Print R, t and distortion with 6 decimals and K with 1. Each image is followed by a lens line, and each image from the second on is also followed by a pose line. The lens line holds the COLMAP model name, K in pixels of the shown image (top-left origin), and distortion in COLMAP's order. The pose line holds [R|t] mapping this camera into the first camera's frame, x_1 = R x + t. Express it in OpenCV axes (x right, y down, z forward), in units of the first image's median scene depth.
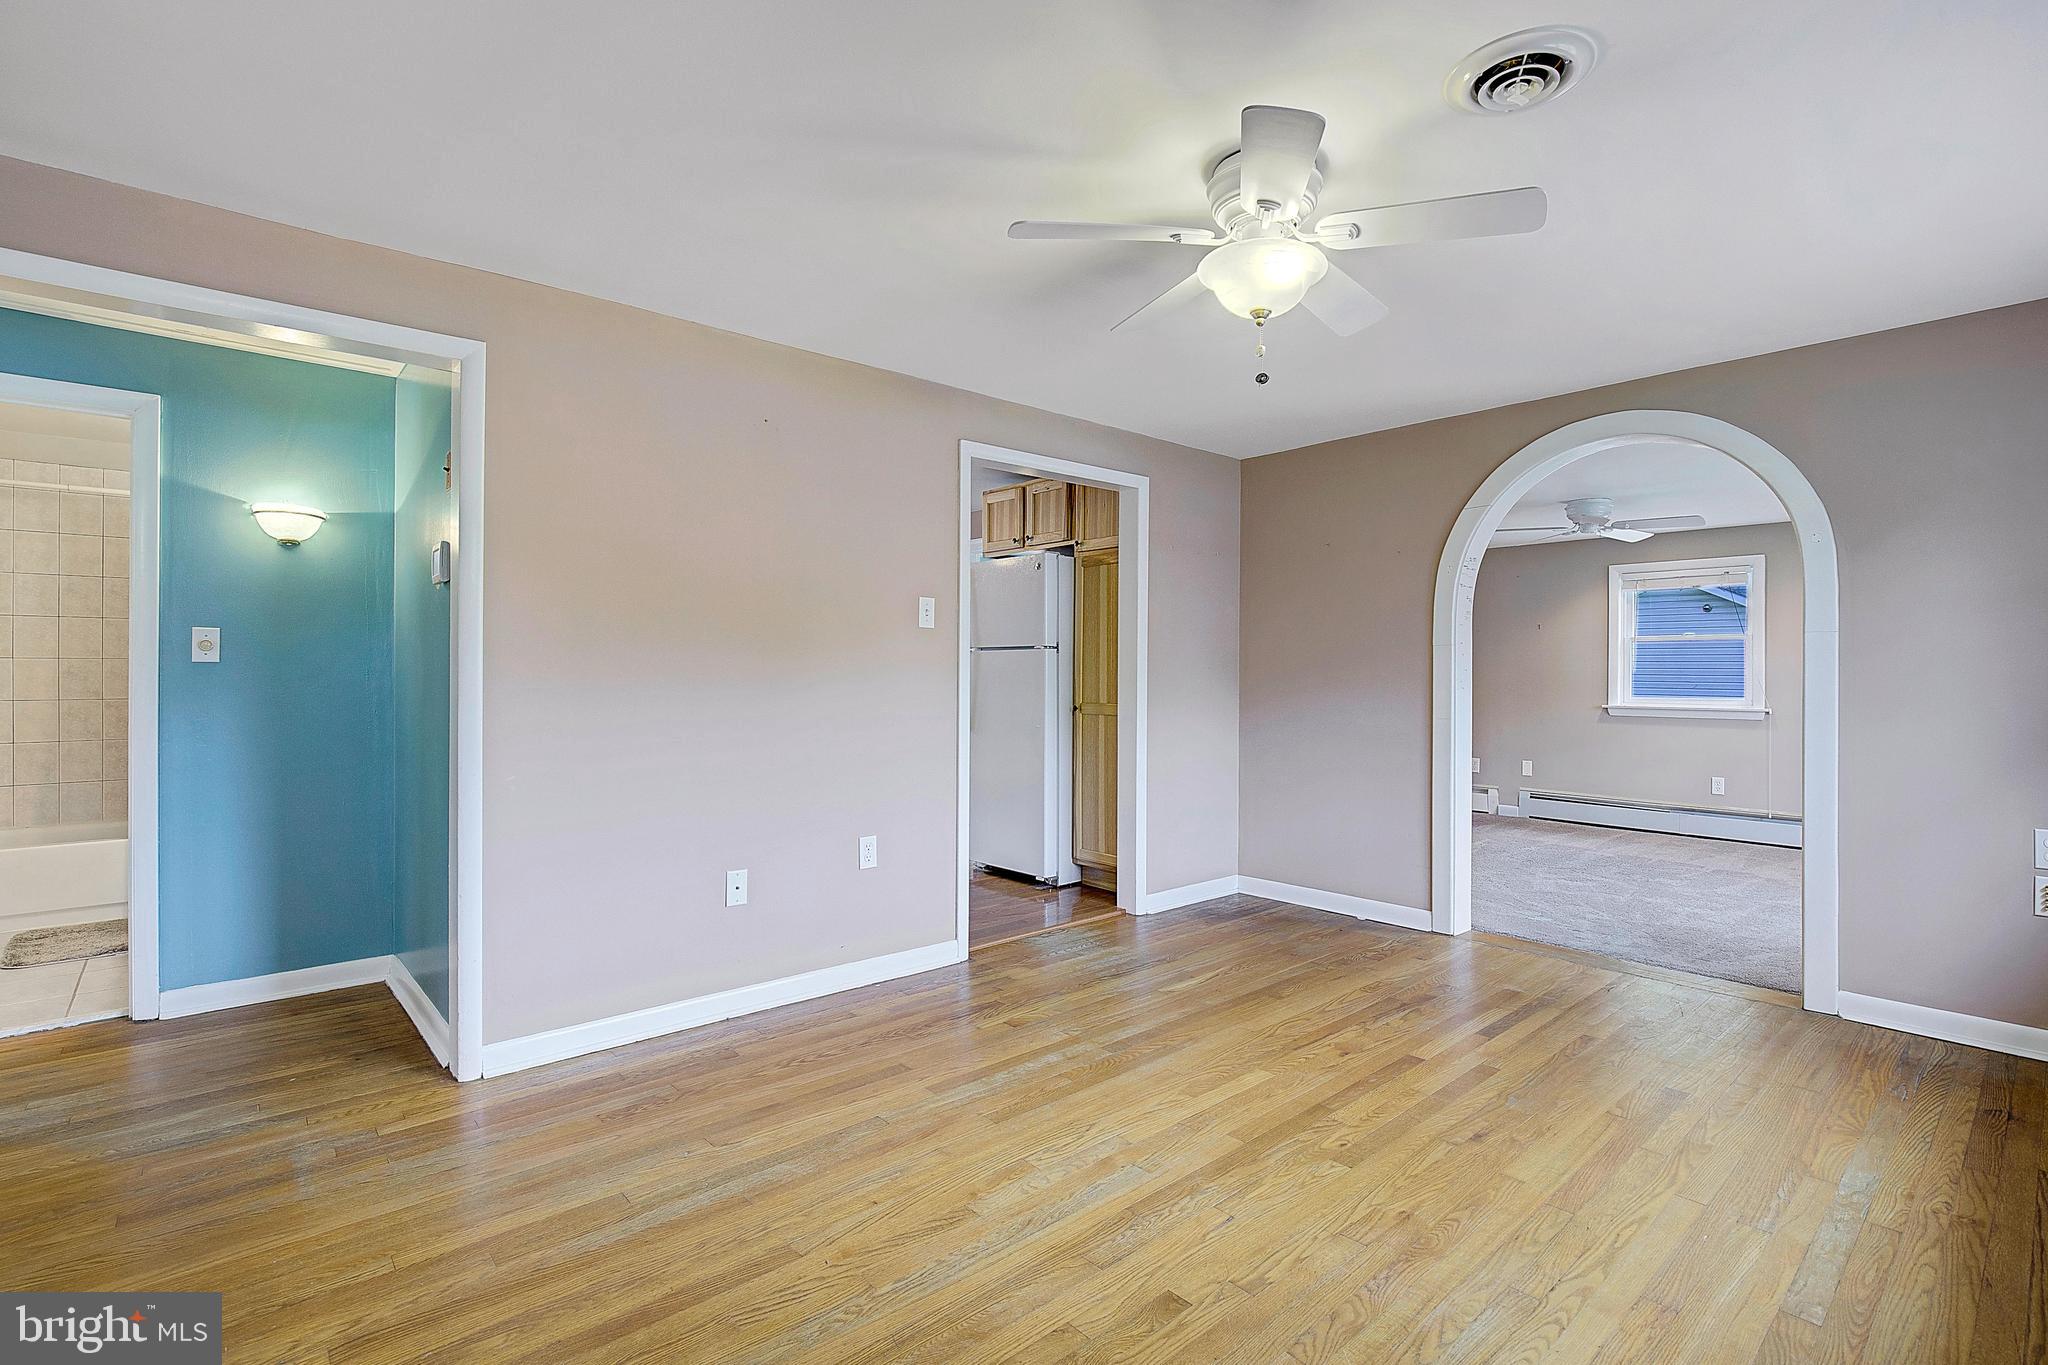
lens RADIAL K [[952.5, 0, 1033.6], [0, 952.5, 676.3], [0, 0, 1]] dist [-0.018814, 0.003315]
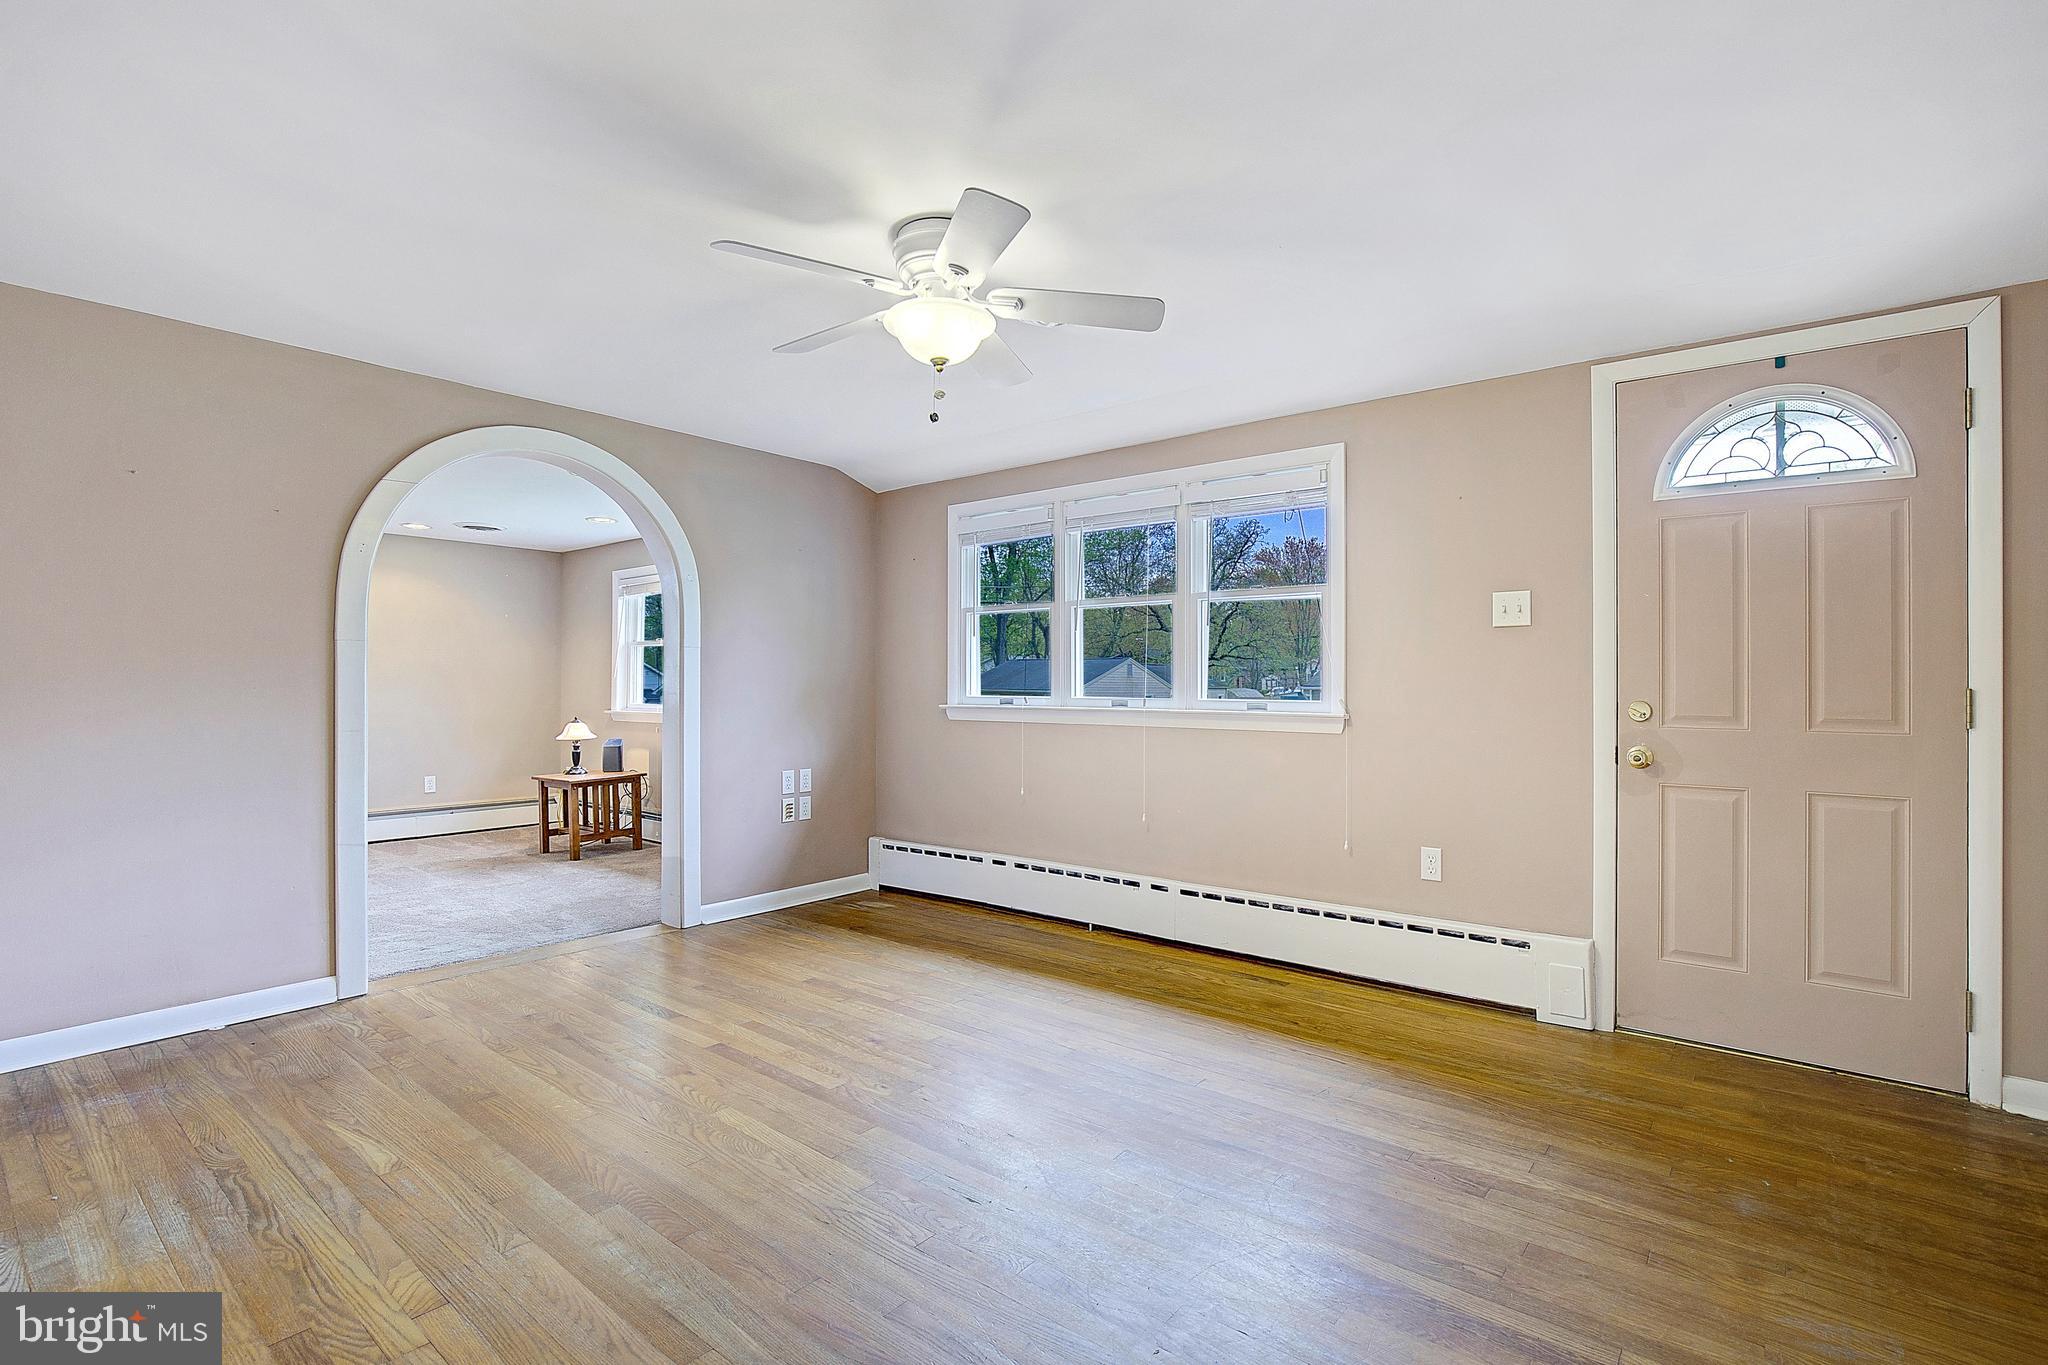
lens RADIAL K [[952.5, 0, 1042.9], [0, 952.5, 679.4], [0, 0, 1]] dist [-0.018814, 0.003315]
pose [[-0.165684, 0.002350, 0.986176, -0.767898], [-0.003359, 0.999990, -0.002947, -0.003355], [-0.986173, -0.003801, -0.165675, 0.897193]]
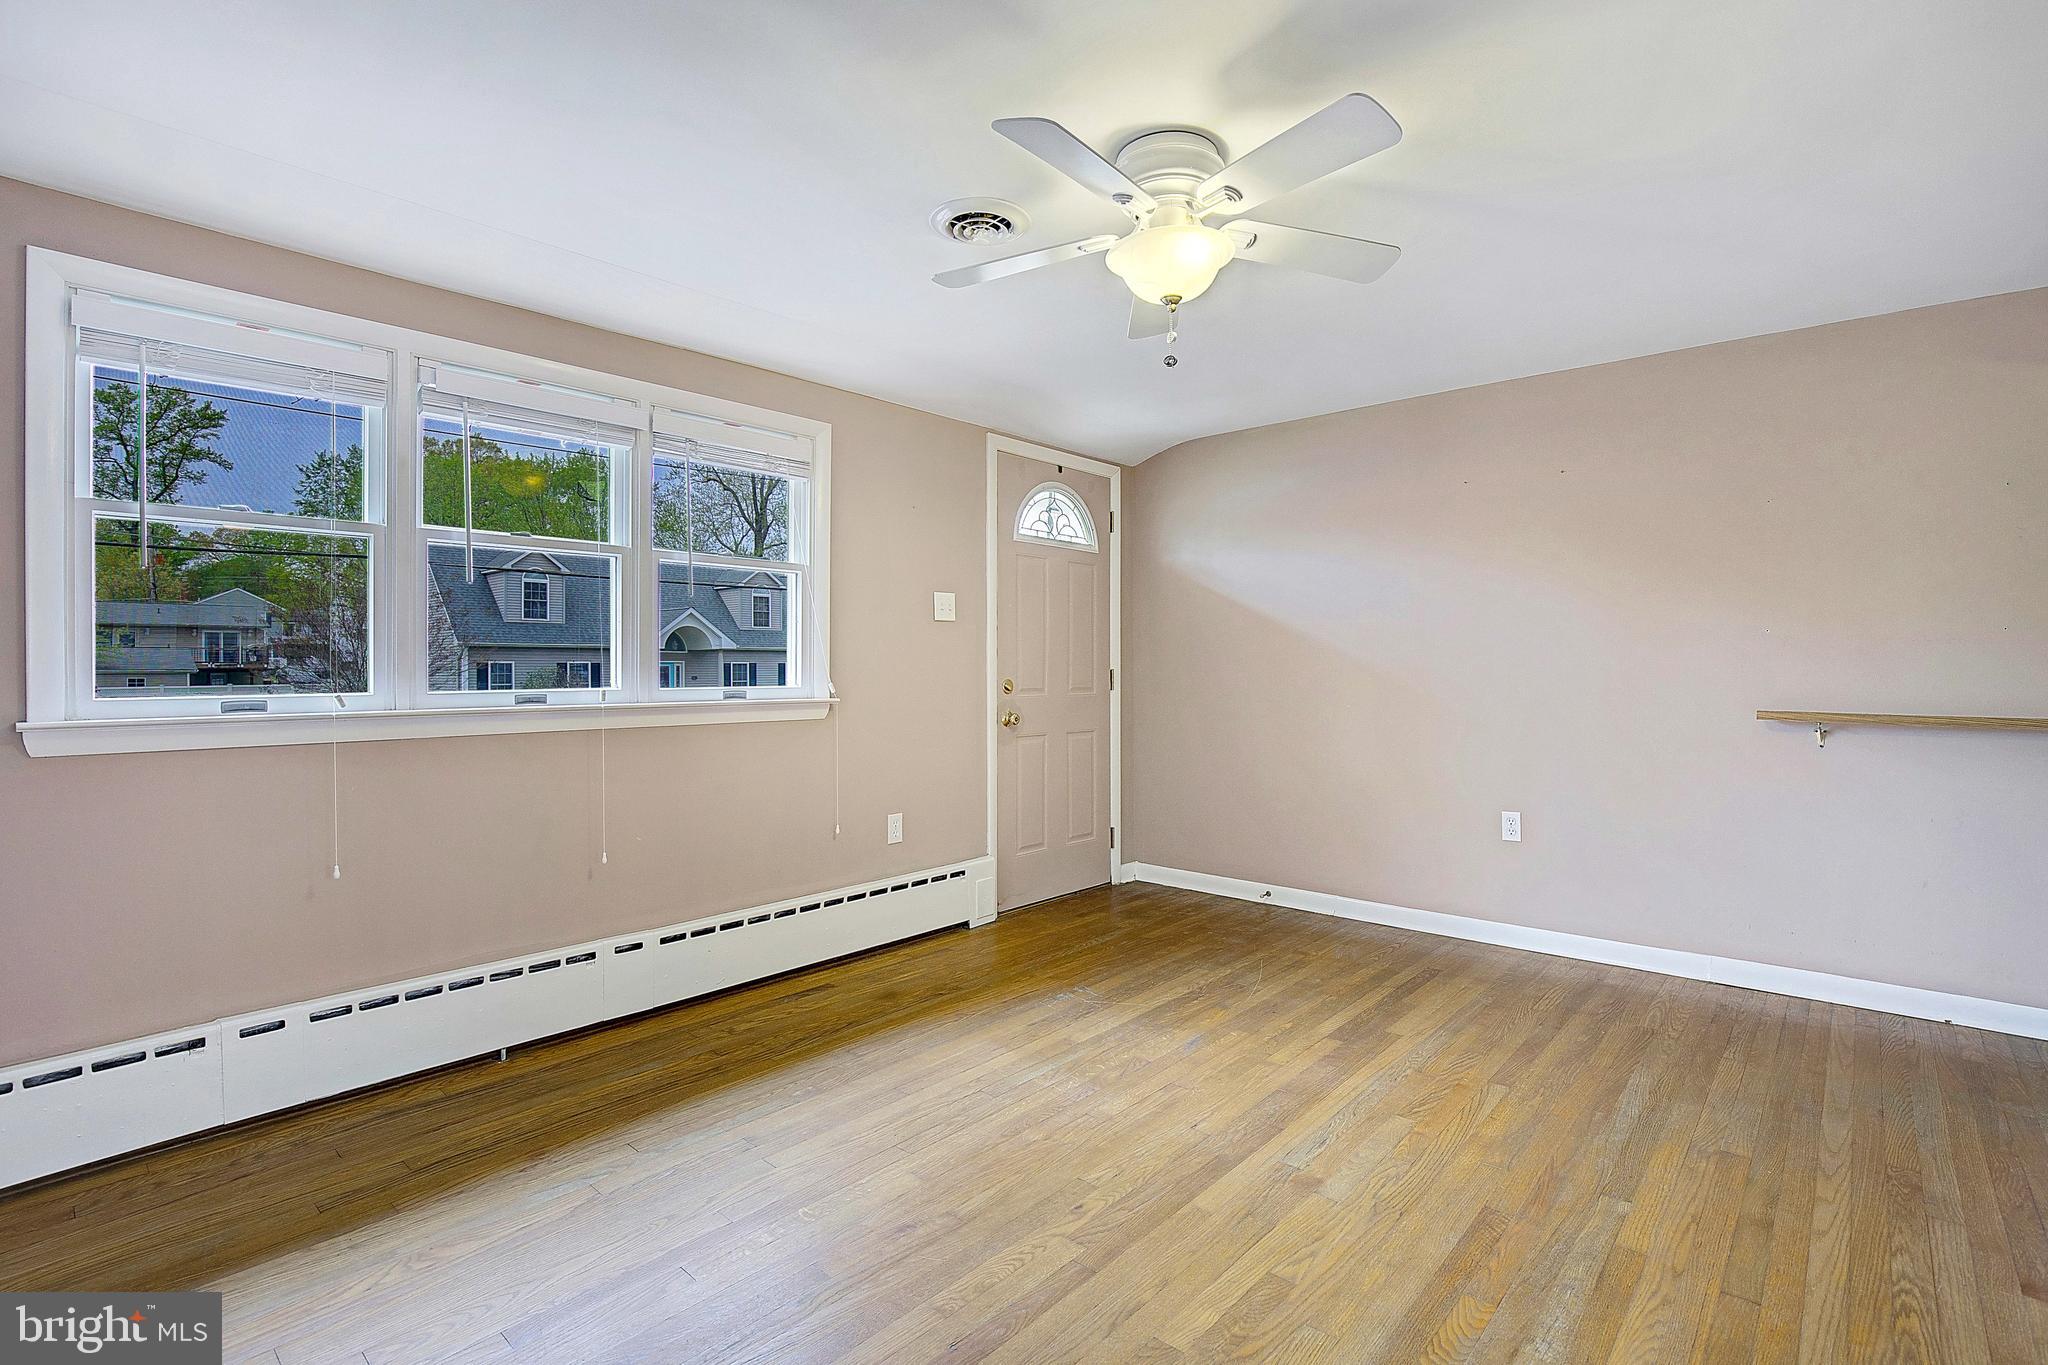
lens RADIAL K [[952.5, 0, 1042.2], [0, 952.5, 679.8], [0, 0, 1]] dist [-0.018814, 0.003315]
pose [[-0.993106, 0.005935, -0.117071, 0.408699], [0.004896, 0.999946, 0.009164, 0.003740], [0.117119, 0.008527, -0.993081, 1.654179]]
